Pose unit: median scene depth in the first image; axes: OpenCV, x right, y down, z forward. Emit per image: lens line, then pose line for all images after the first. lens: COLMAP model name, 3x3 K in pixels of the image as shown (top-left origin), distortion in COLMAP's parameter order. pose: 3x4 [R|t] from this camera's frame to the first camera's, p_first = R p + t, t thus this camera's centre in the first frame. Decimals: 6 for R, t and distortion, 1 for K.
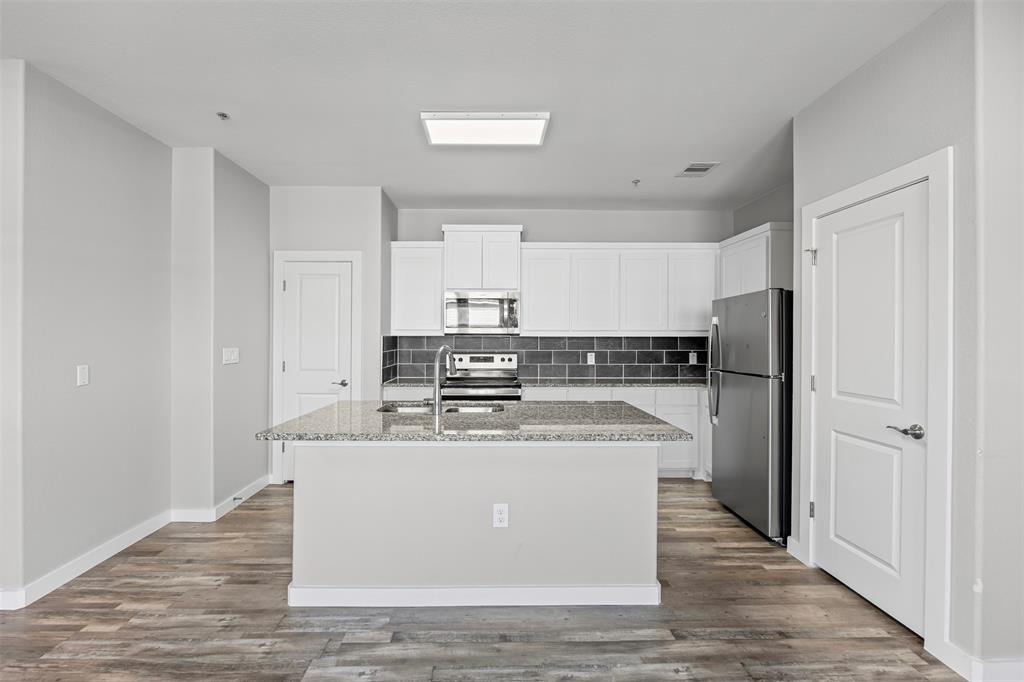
lens RADIAL K [[467.1, 0, 491.3], [0, 467.1, 328.2], [0, 0, 1]] dist [-0.005685, -0.000540]
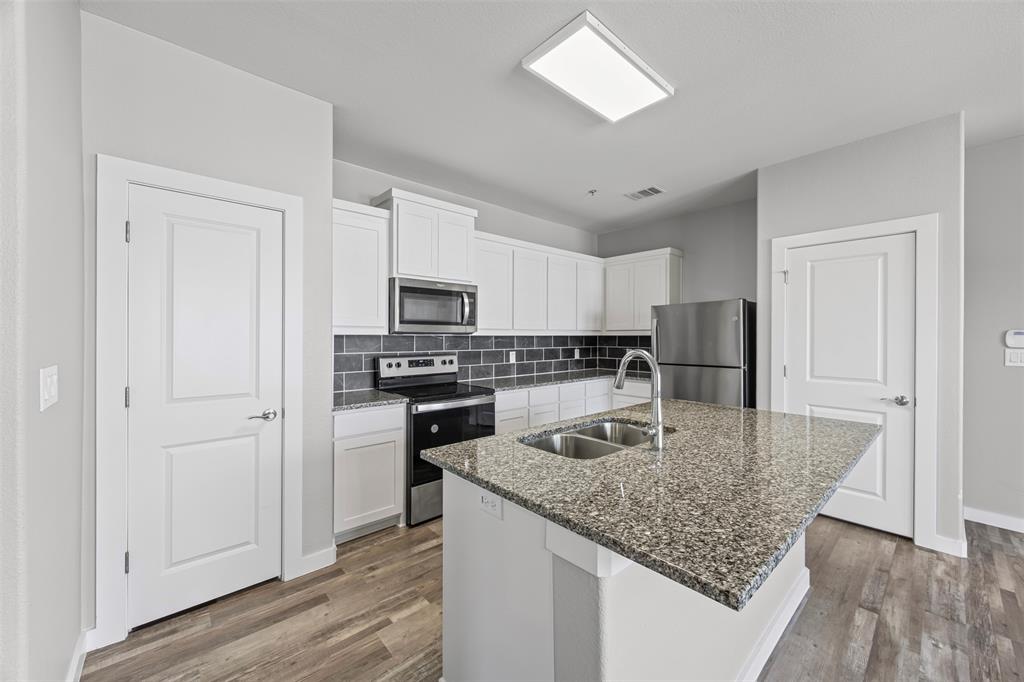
lens RADIAL K [[393.0, 0, 511.5], [0, 393.0, 332.2], [0, 0, 1]] dist [-0.002079, -0.000296]
pose [[0.750135, 0.004935, 0.661267, -0.420934], [-0.013098, 0.999887, 0.007396, 0.005134], [-0.661156, -0.014210, 0.750114, 0.434116]]
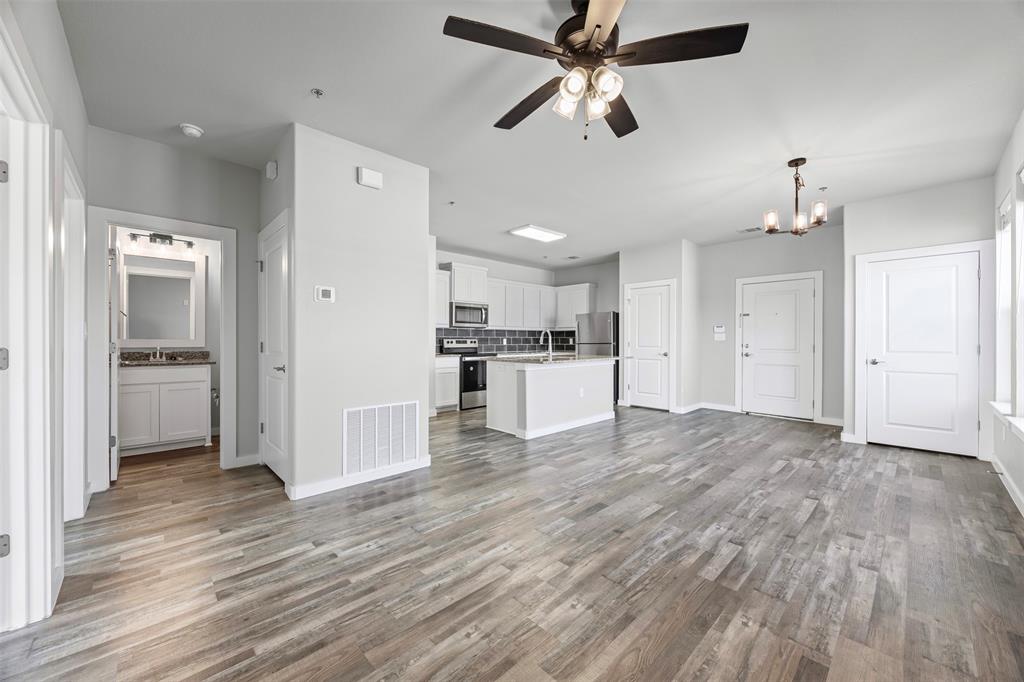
lens RADIAL K [[390.1, 0, 508.9], [0, 390.1, 335.1], [0, 0, 1]] dist [0.000373, 0.000048]
pose [[0.733346, 0.007188, 0.679818, -1.008701], [-0.013539, 0.999900, 0.004033, 0.038692], [-0.679721, -0.012162, 0.733370, -0.195934]]
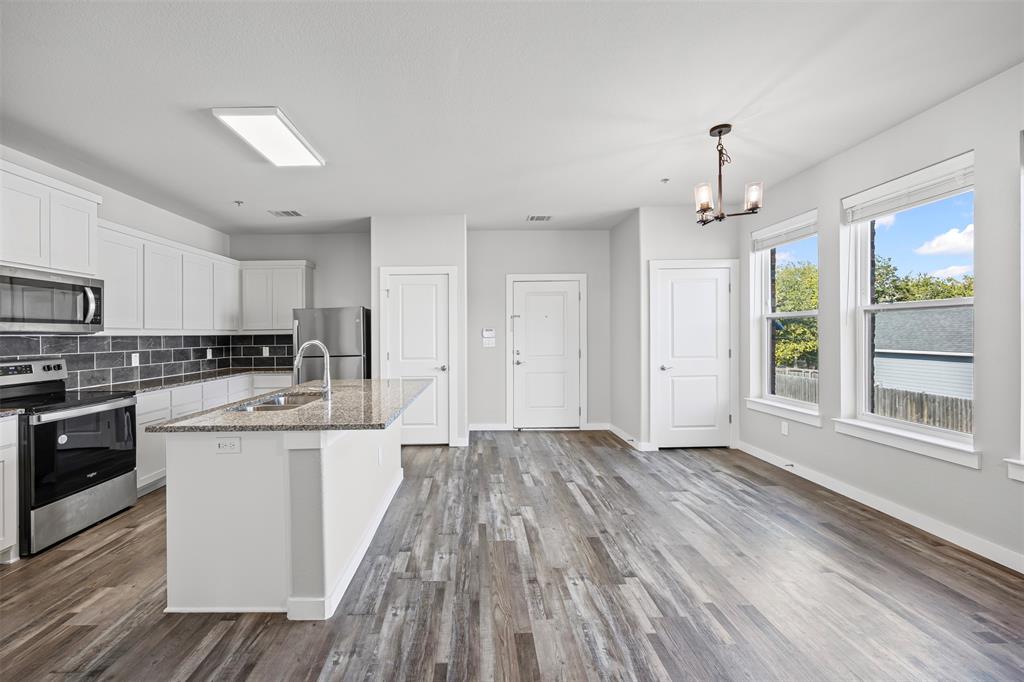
lens RADIAL K [[406.4, 0, 477.5], [0, 406.4, 332.6], [0, 0, 1]] dist [-0.001280, -0.000172]
pose [[0.007332, 0.002484, 0.999970, -0.691783], [-0.005862, 0.999980, -0.002441, 0.011986], [-0.999956, -0.005844, 0.007347, 0.386468]]
